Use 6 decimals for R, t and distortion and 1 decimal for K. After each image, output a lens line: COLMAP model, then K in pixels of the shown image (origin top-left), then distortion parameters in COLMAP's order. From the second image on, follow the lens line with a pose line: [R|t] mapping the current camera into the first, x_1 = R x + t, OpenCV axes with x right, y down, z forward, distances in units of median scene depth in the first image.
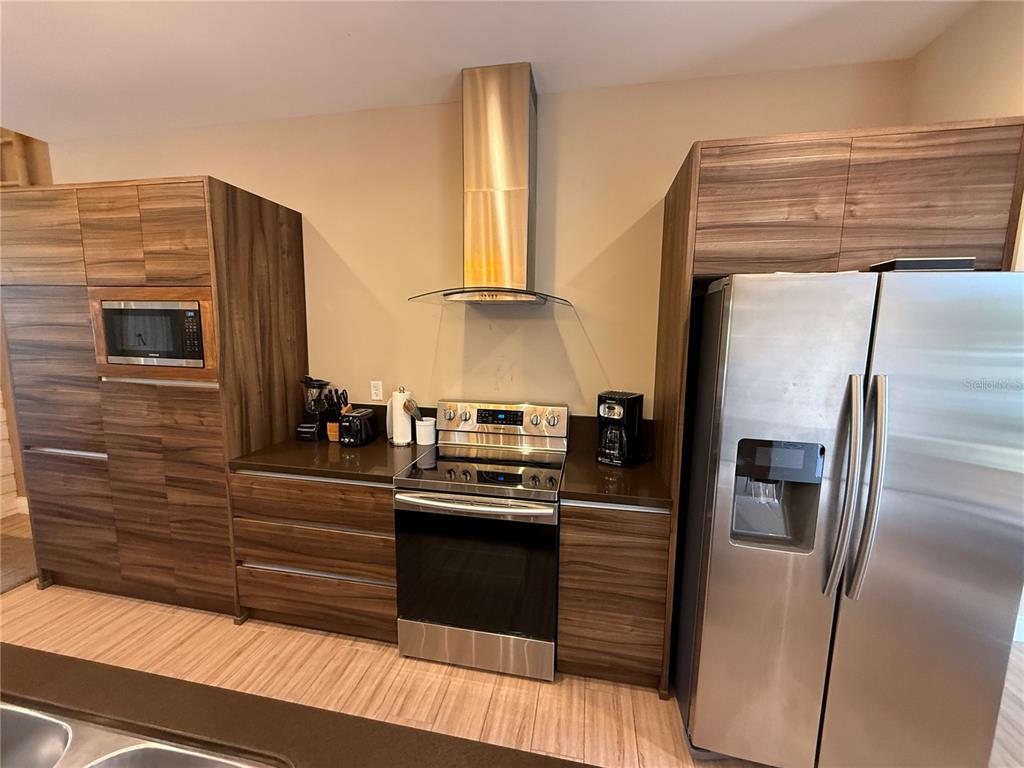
lens RADIAL K [[406.9, 0, 510.8], [0, 406.9, 380.6], [0, 0, 1]] dist [0.002539, -0.000954]
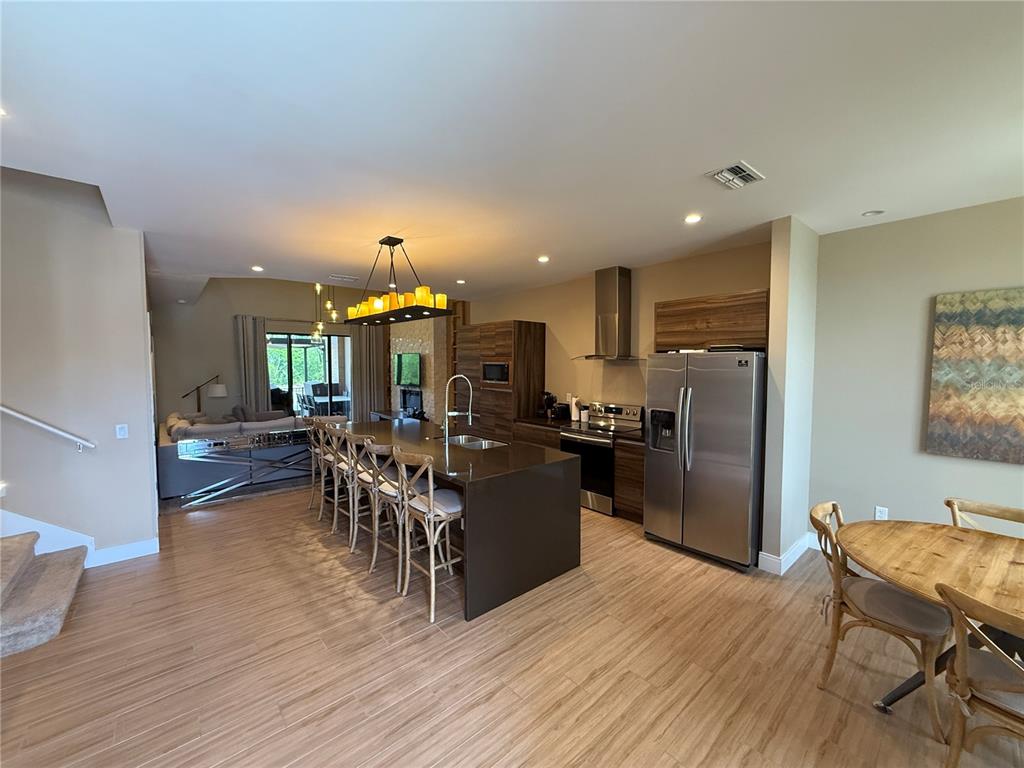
lens RADIAL K [[406.9, 0, 512.3], [0, 406.9, 382.7], [0, 0, 1]] dist [0.002539, -0.000954]
pose [[0.789429, 0.016732, -0.613614, 0.980024], [-0.068003, 0.995859, -0.060334, 0.121792], [0.610063, 0.089357, 0.787298, -1.184177]]
